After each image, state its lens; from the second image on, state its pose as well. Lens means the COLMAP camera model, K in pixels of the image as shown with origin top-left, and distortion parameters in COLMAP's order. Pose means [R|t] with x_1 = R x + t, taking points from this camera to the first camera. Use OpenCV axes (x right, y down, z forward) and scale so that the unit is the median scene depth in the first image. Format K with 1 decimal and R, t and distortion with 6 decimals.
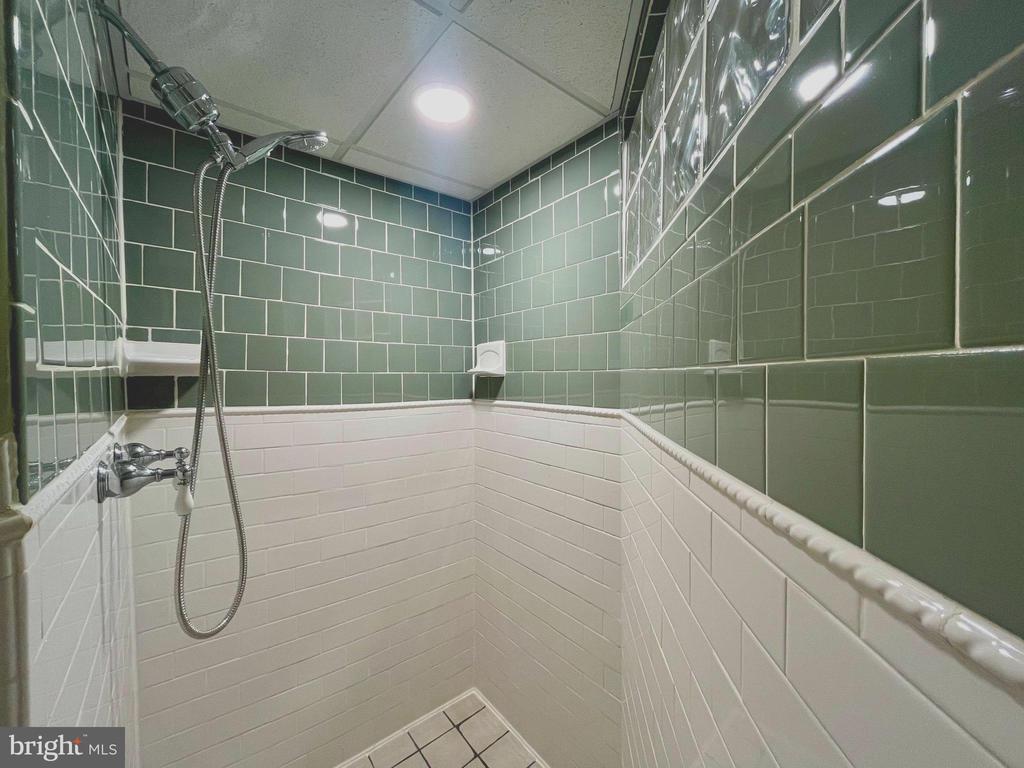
lens RADIAL K [[417.7, 0, 510.7], [0, 417.7, 382.4], [0, 0, 1]] dist [0.001728, 0.000282]
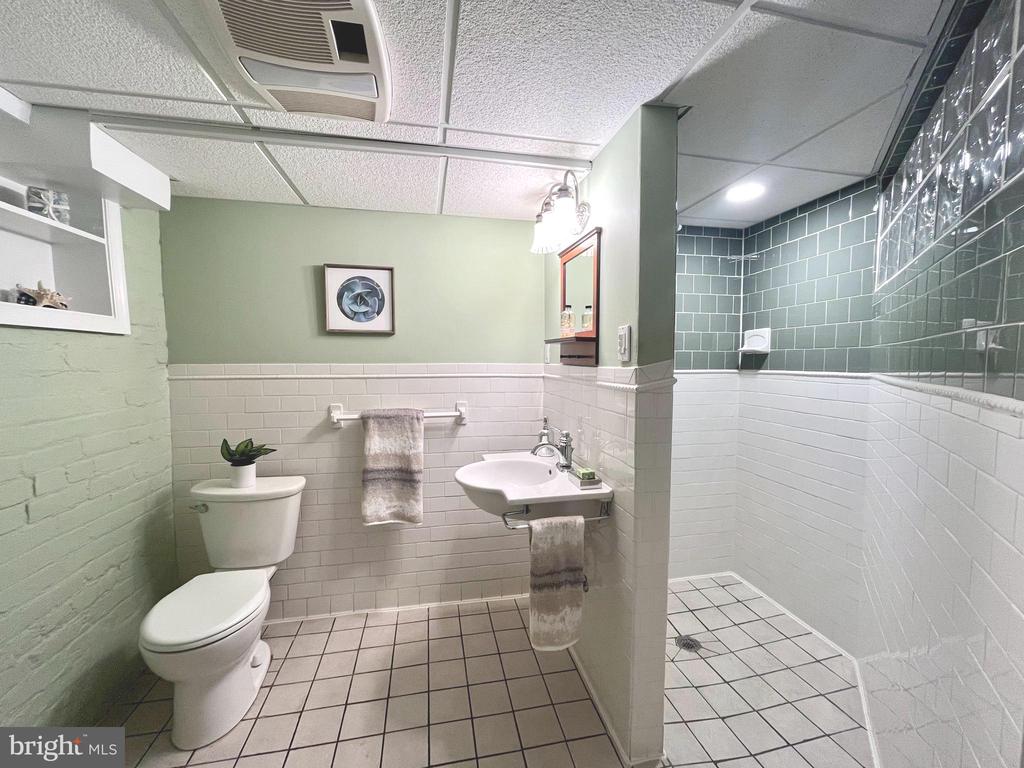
lens RADIAL K [[417.7, 0, 512.0], [0, 417.7, 383.5], [0, 0, 1]] dist [0.001728, 0.000282]
pose [[0.890044, 0.030878, -0.454829, -0.140028], [-0.014392, 0.999109, 0.039666, 0.044765], [0.455648, -0.028758, 0.889695, -0.661829]]
